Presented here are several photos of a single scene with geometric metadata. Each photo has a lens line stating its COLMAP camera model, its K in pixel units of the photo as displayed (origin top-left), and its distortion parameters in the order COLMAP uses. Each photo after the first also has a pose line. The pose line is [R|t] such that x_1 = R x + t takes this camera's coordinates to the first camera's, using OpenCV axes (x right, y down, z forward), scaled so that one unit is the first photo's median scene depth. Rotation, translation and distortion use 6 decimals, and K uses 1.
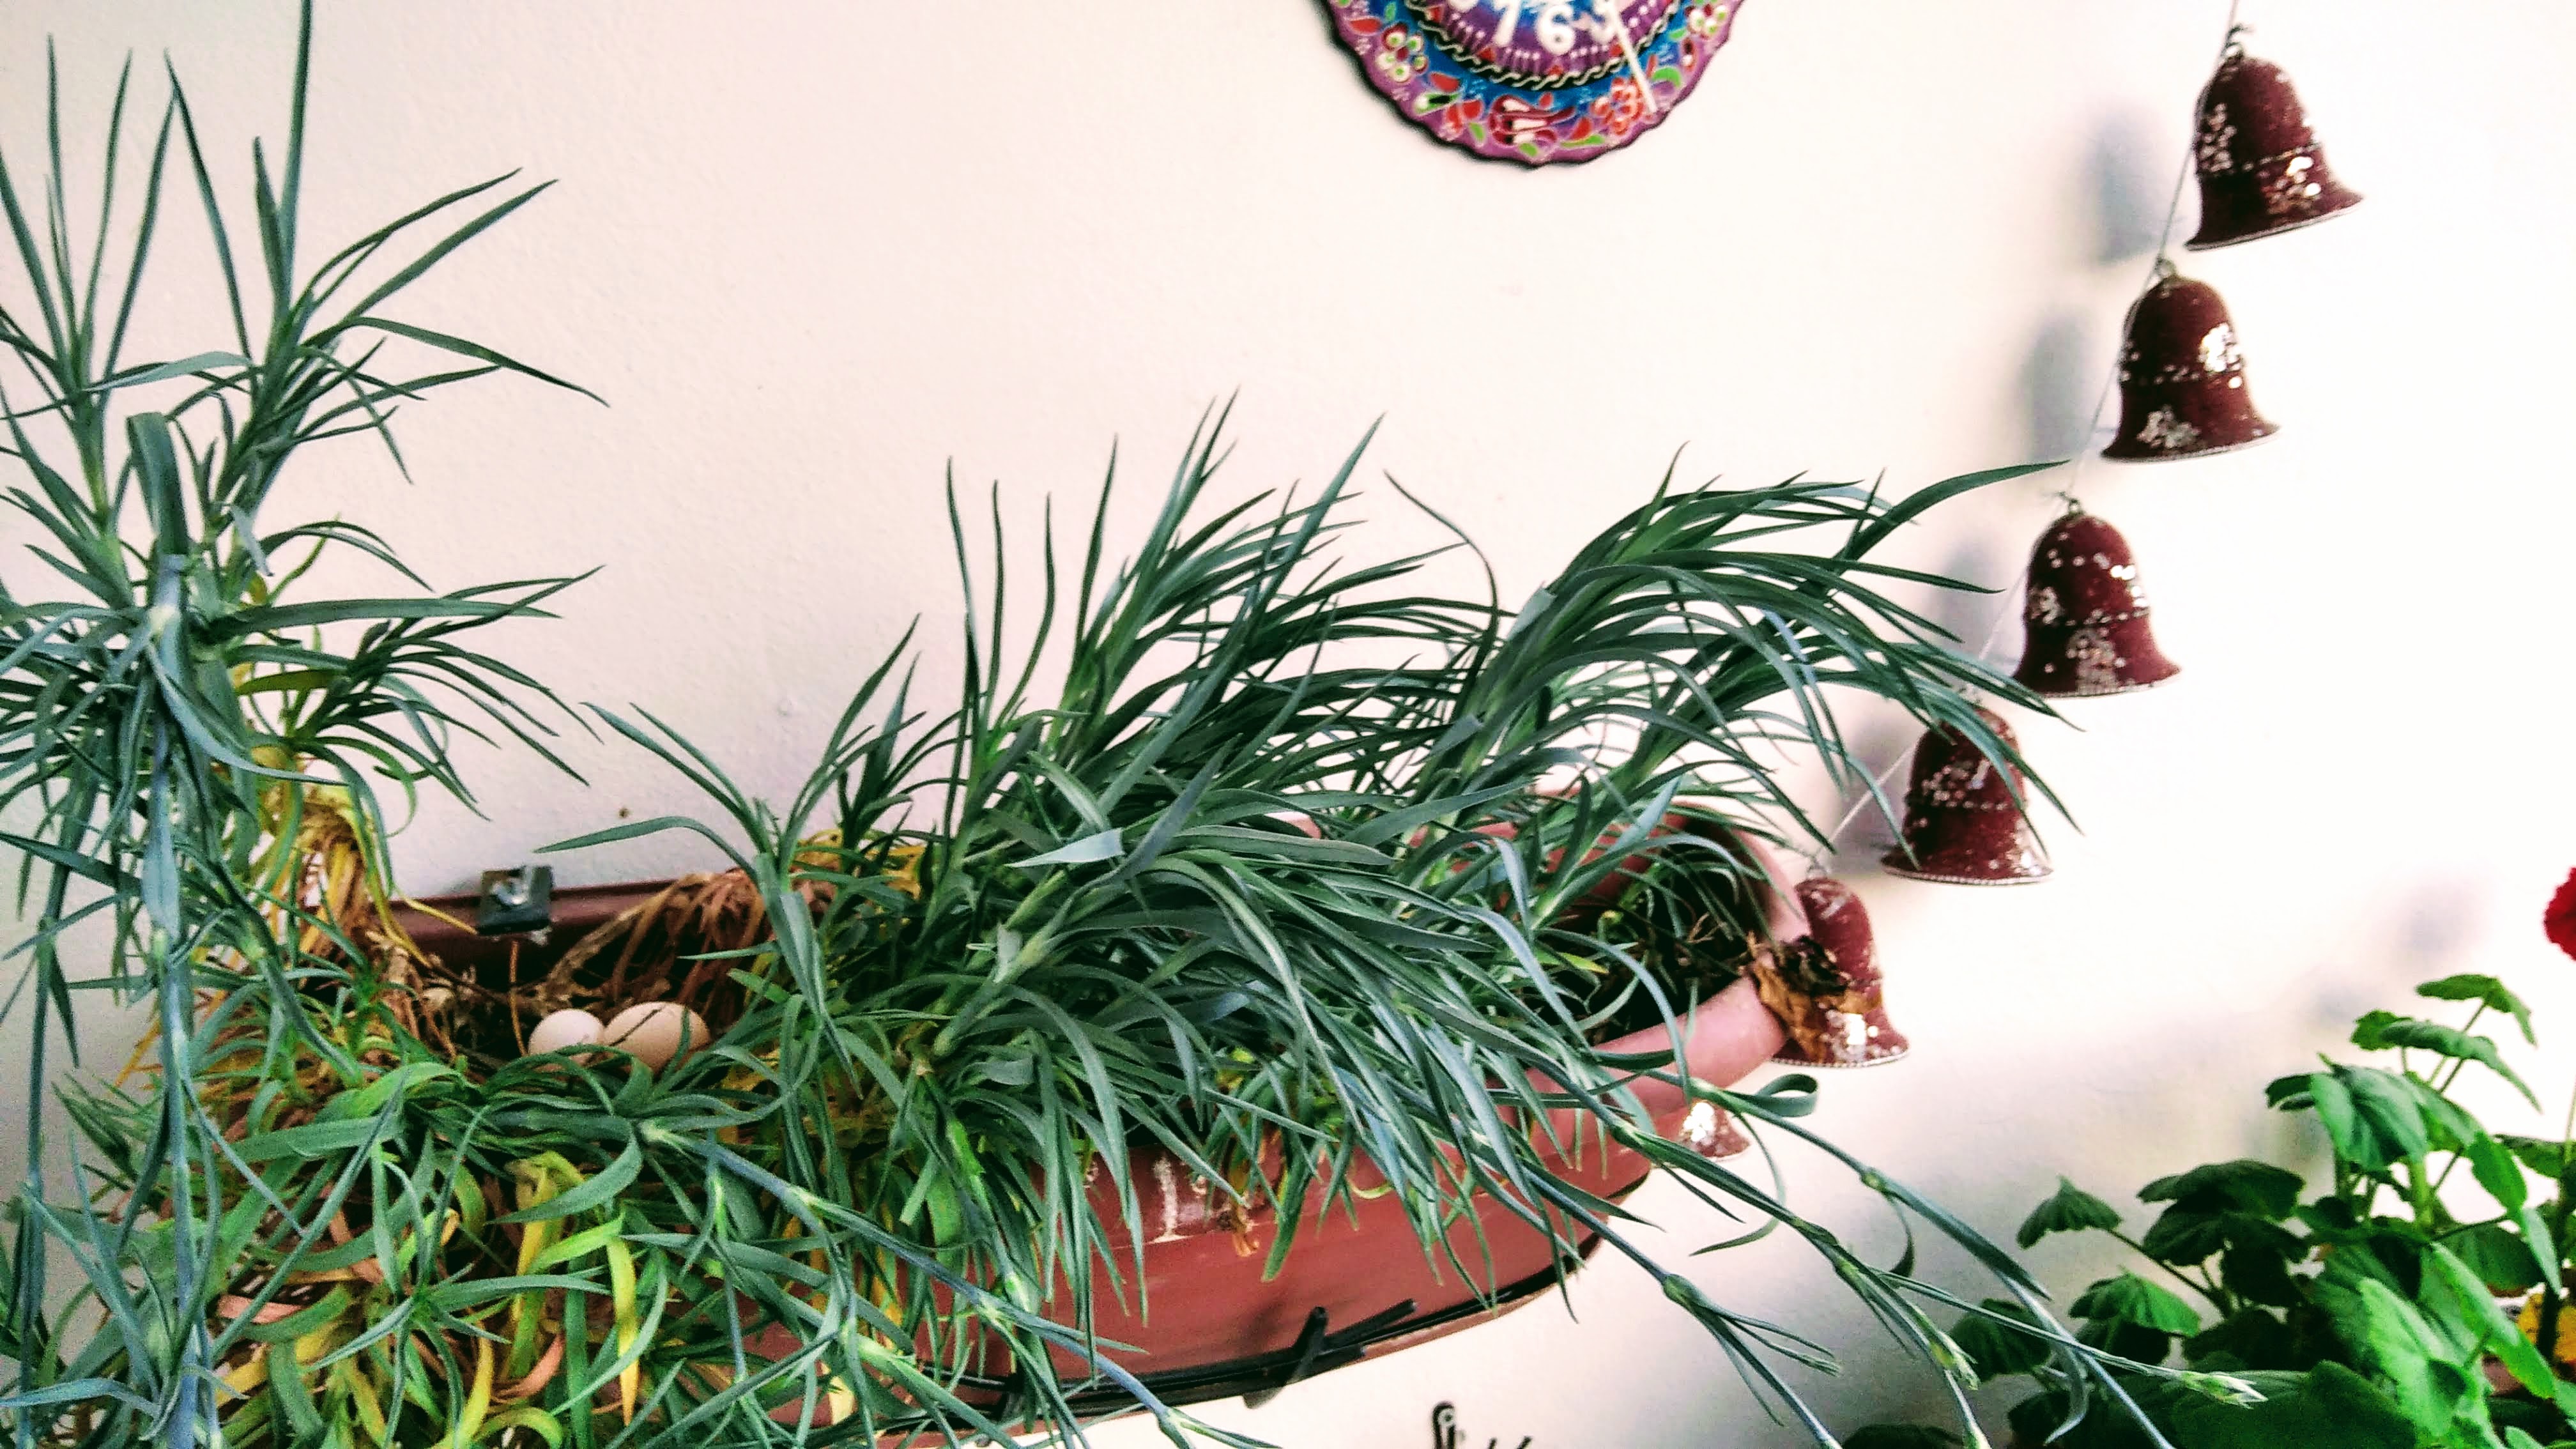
lens RADIAL K [[2105.2, 0, 1284.4], [0, 2105.2, 688.7], [0, 0, 1]] dist [0.095577, -0.199330]
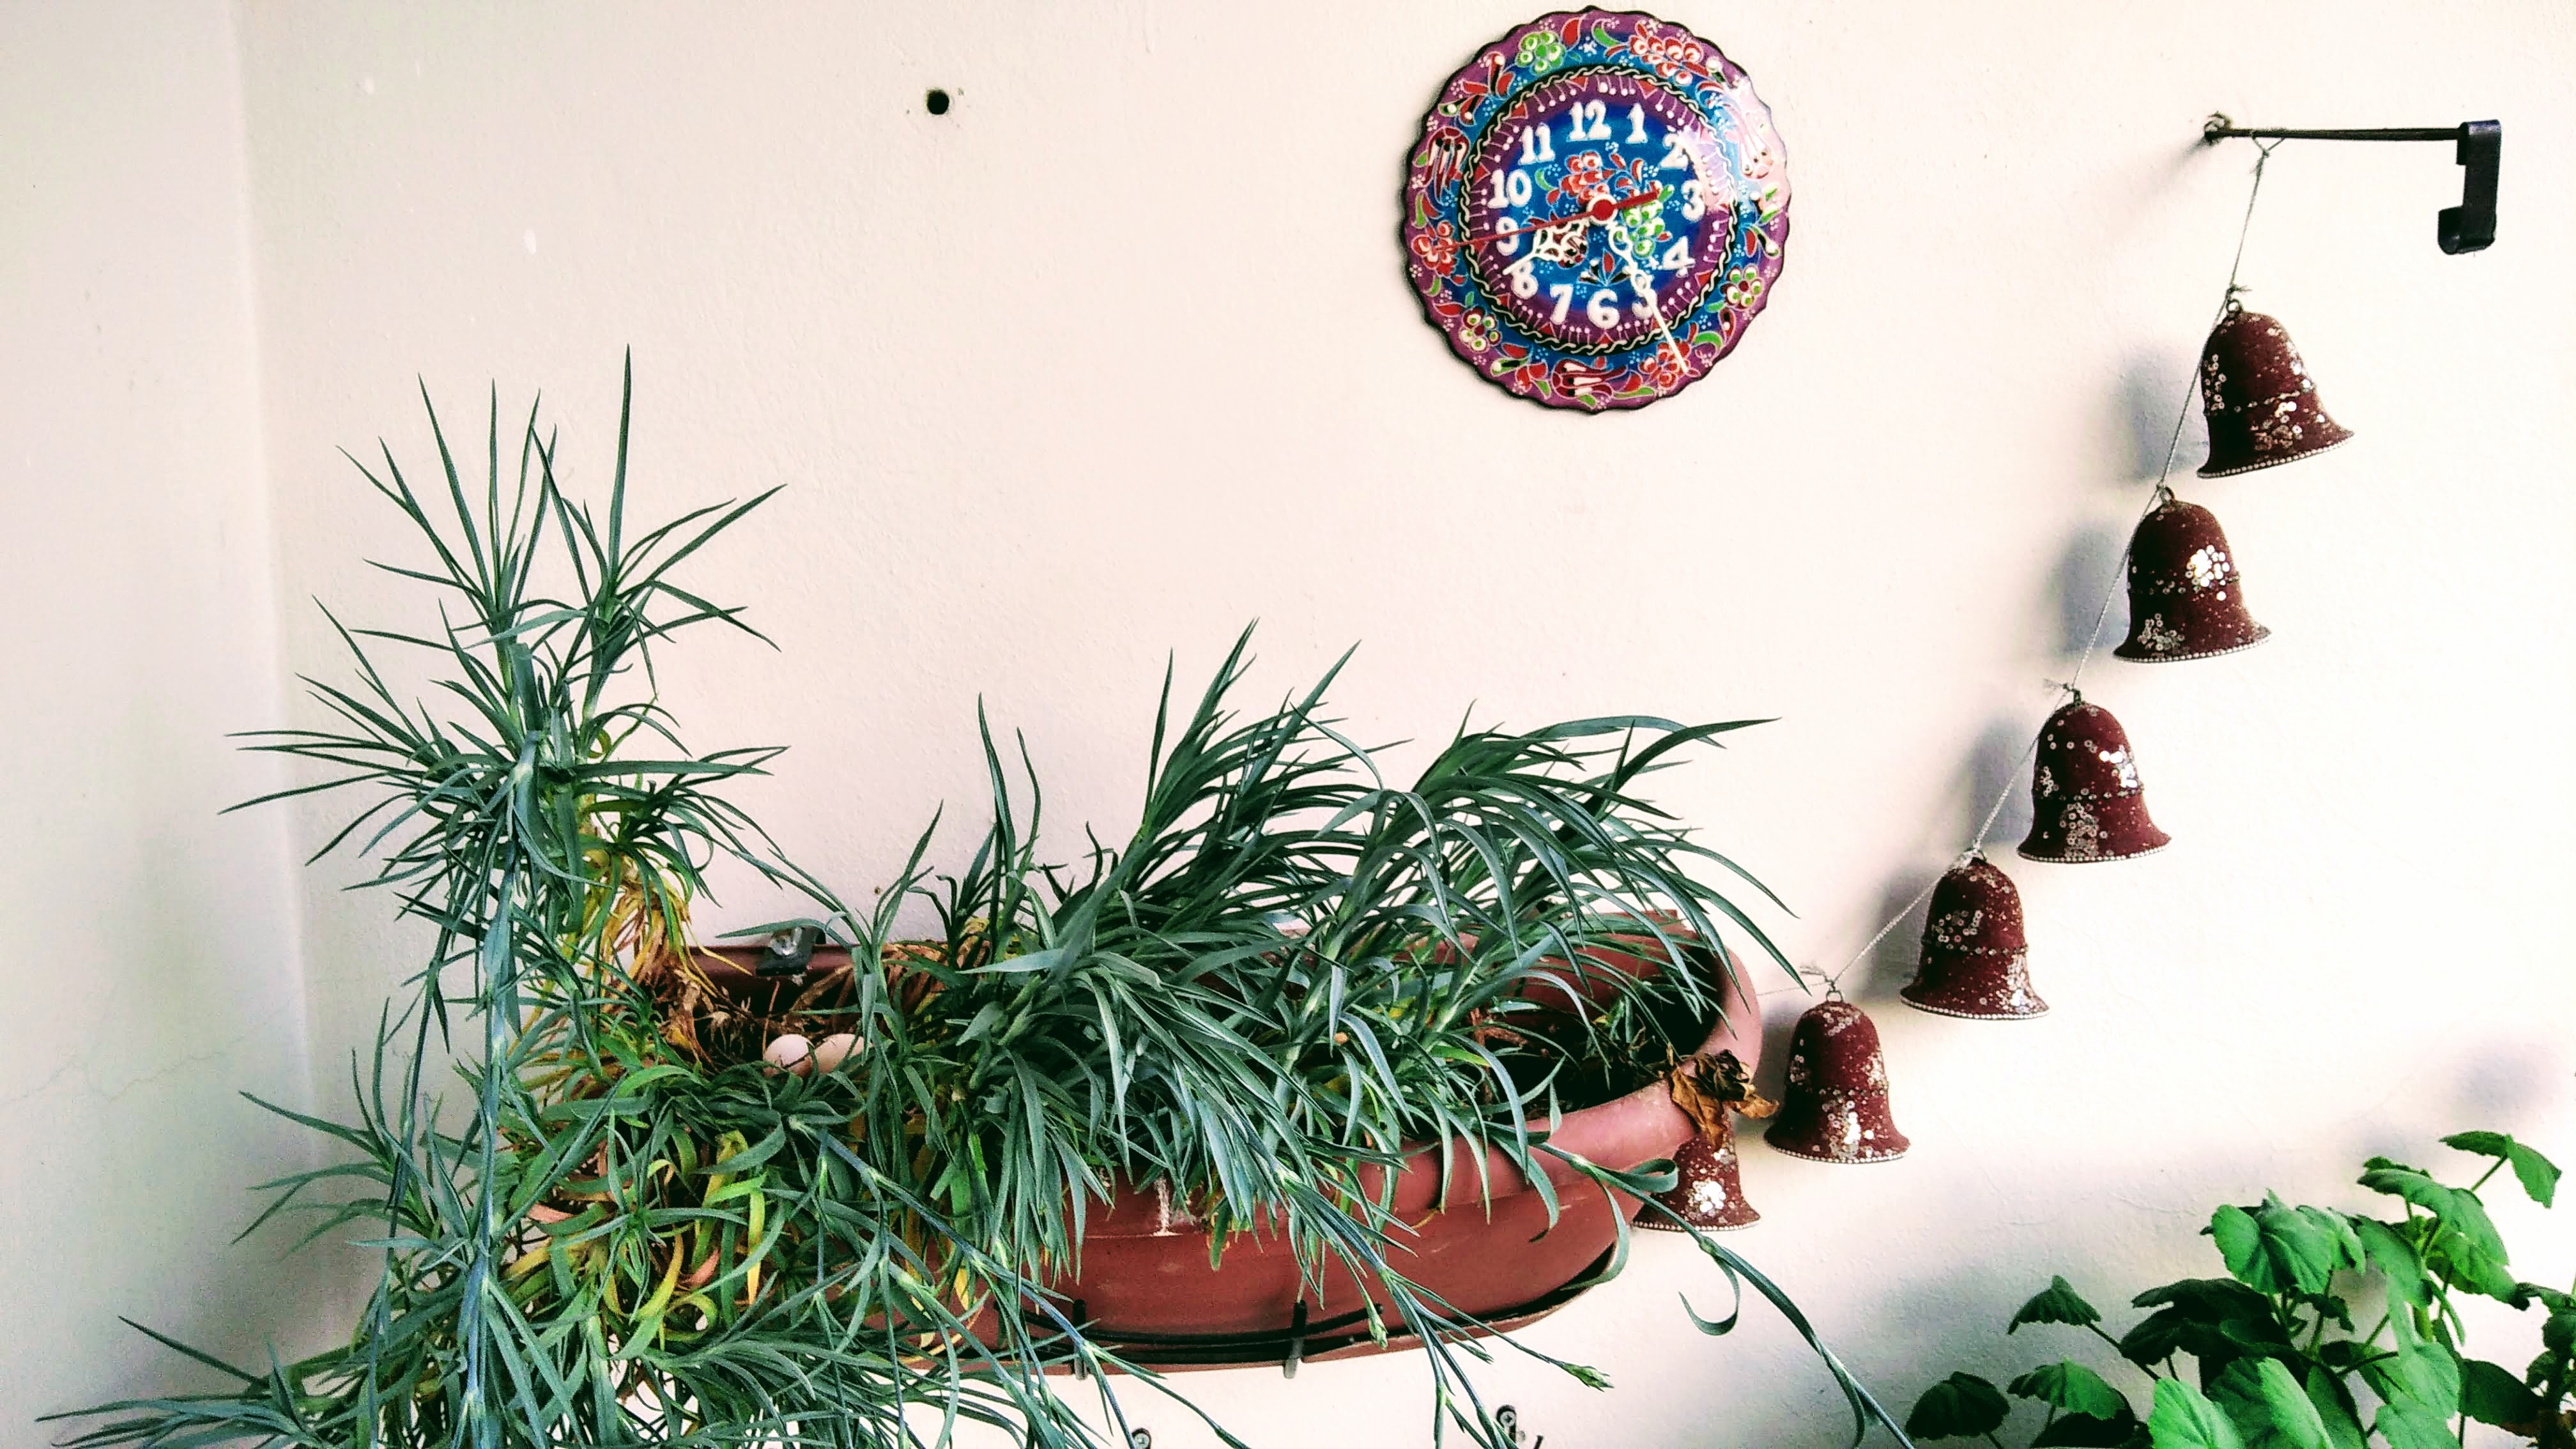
lens RADIAL K [[2105.2, 0, 1284.4], [0, 2105.2, 688.7], [0, 0, 1]] dist [0.095577, -0.199330]
pose [[0.967706, 0.038411, -0.249137, 0.343002], [-0.042292, 0.999053, -0.010240, -0.085068], [0.248508, 0.020446, 0.968414, -0.326920]]
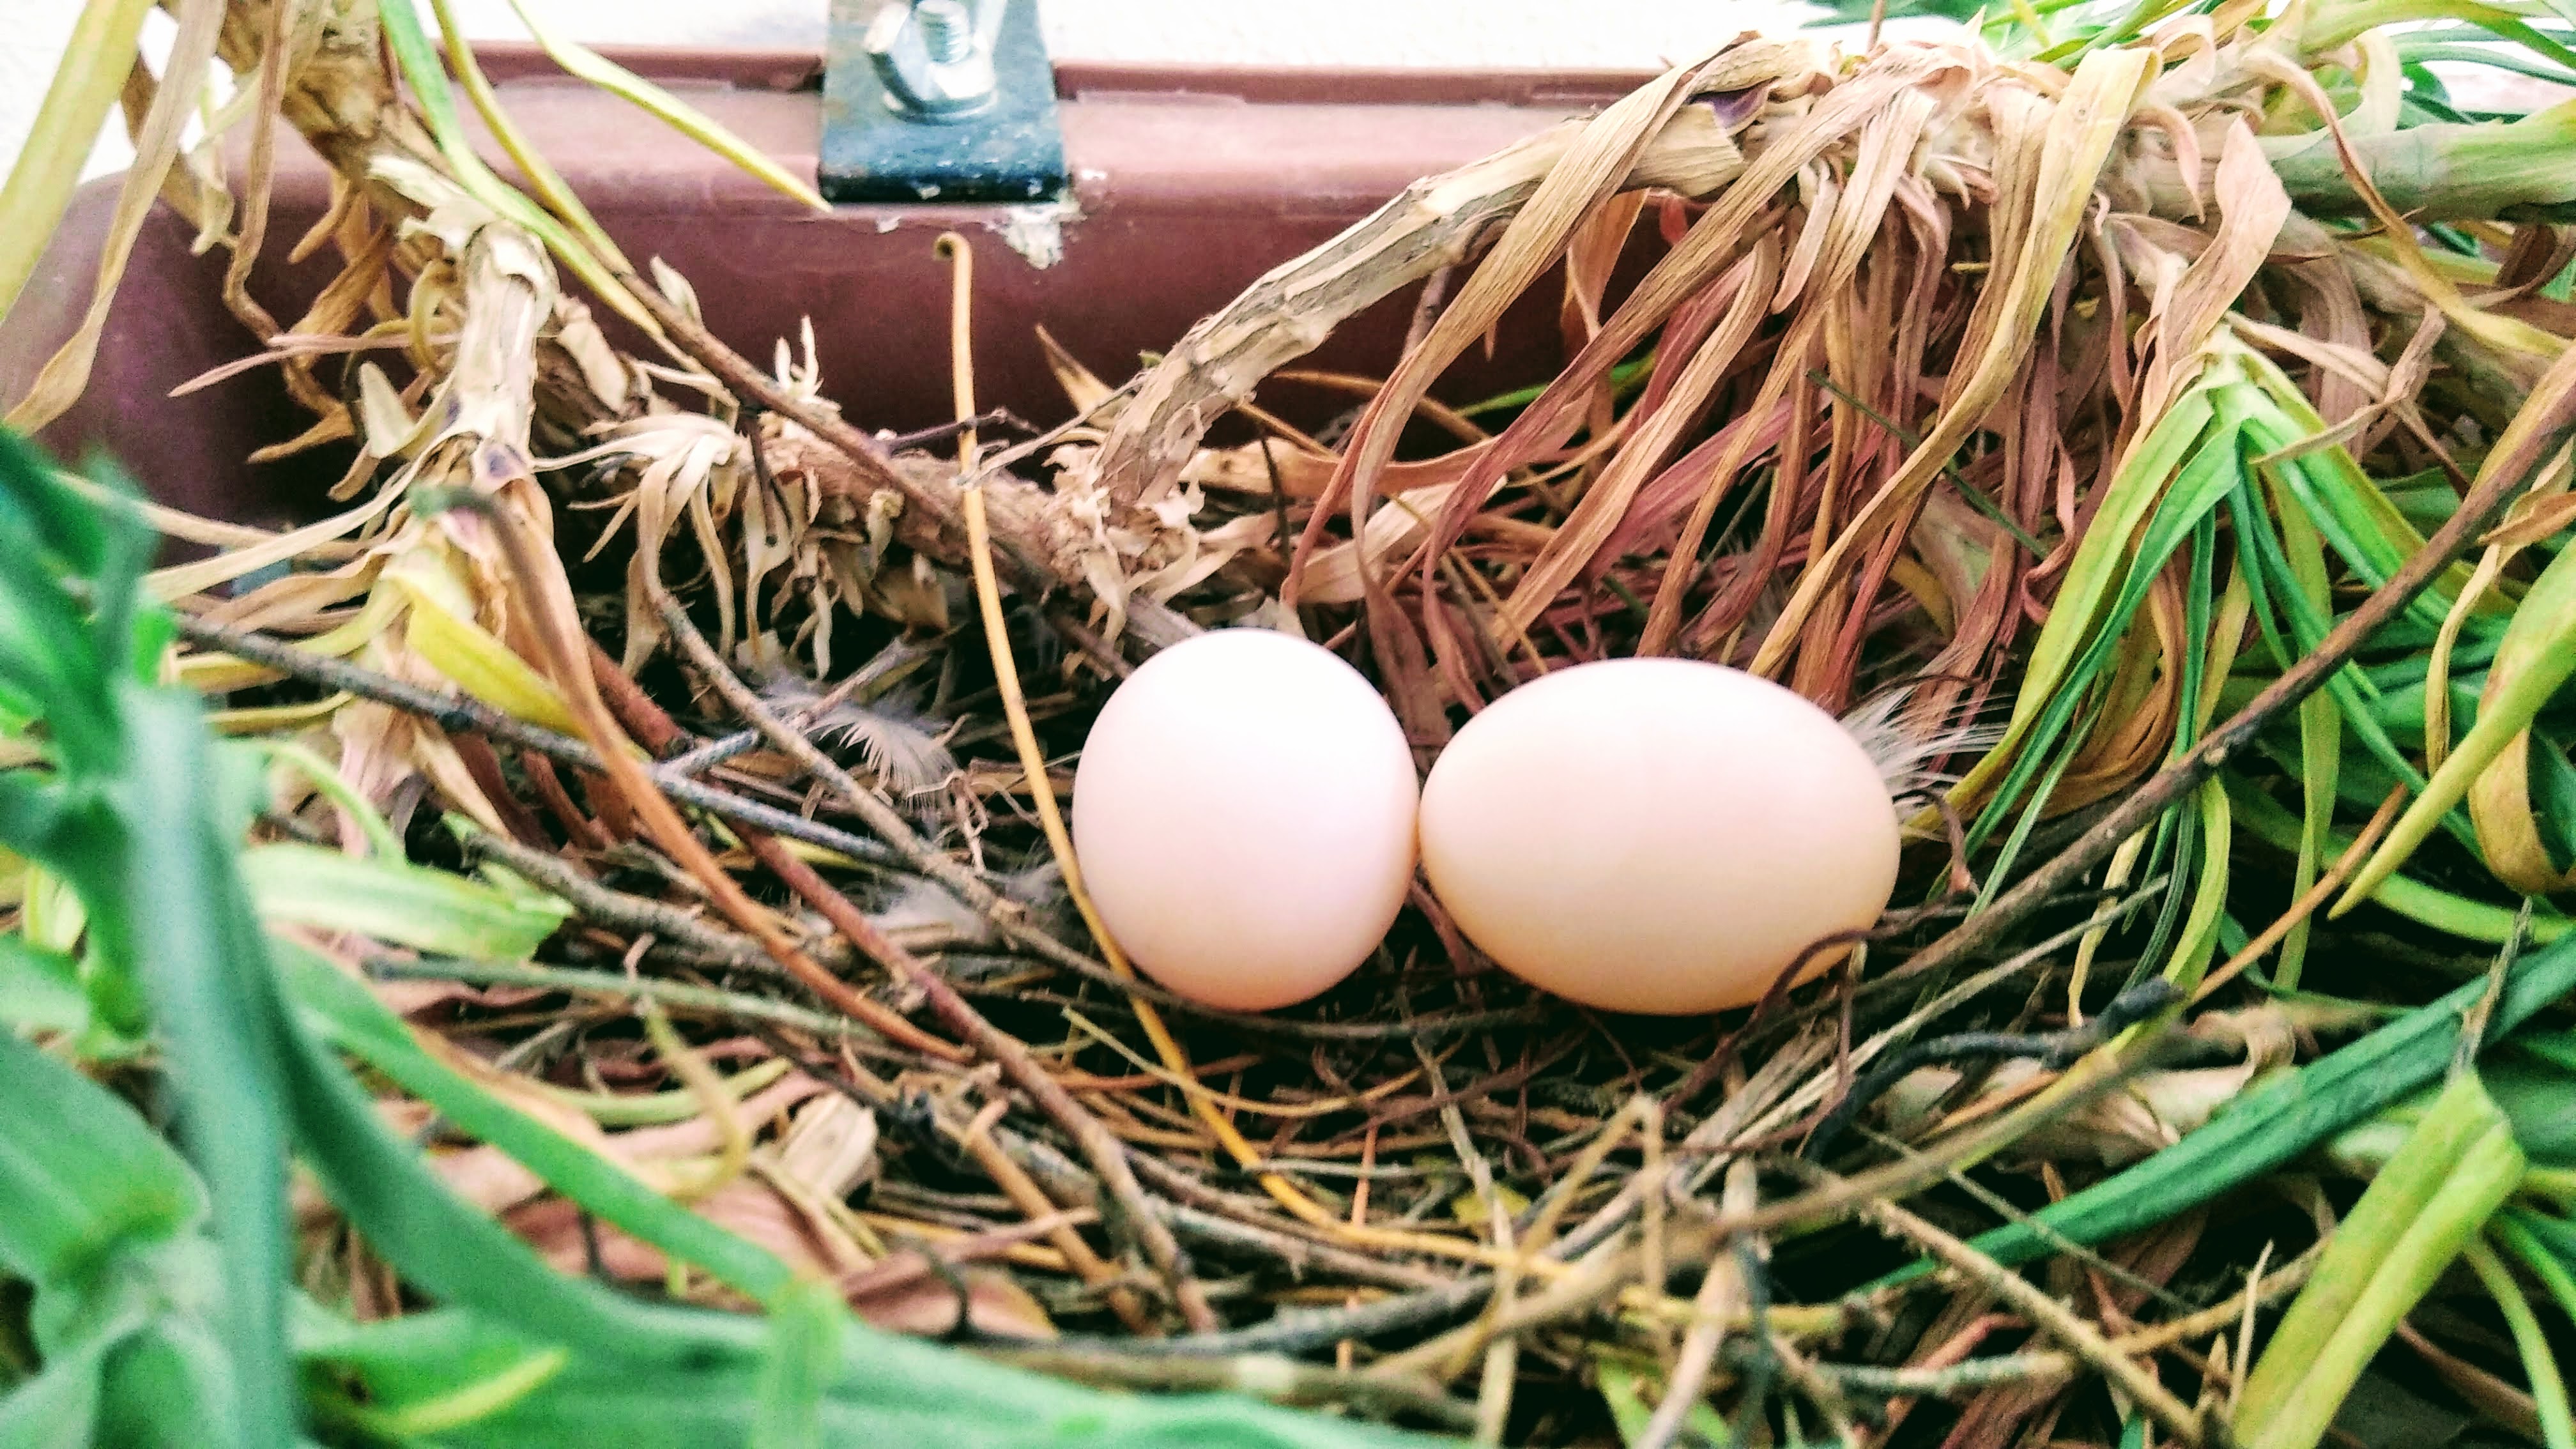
lens RADIAL K [[2105.2, 0, 1284.4], [0, 2105.2, 688.7], [0, 0, 1]] dist [0.095577, -0.199330]
pose [[0.988128, 0.120565, -0.095225, -0.315105], [-0.082644, 0.939622, 0.332084, 0.086552], [0.129513, -0.320271, 0.938431, 0.802969]]
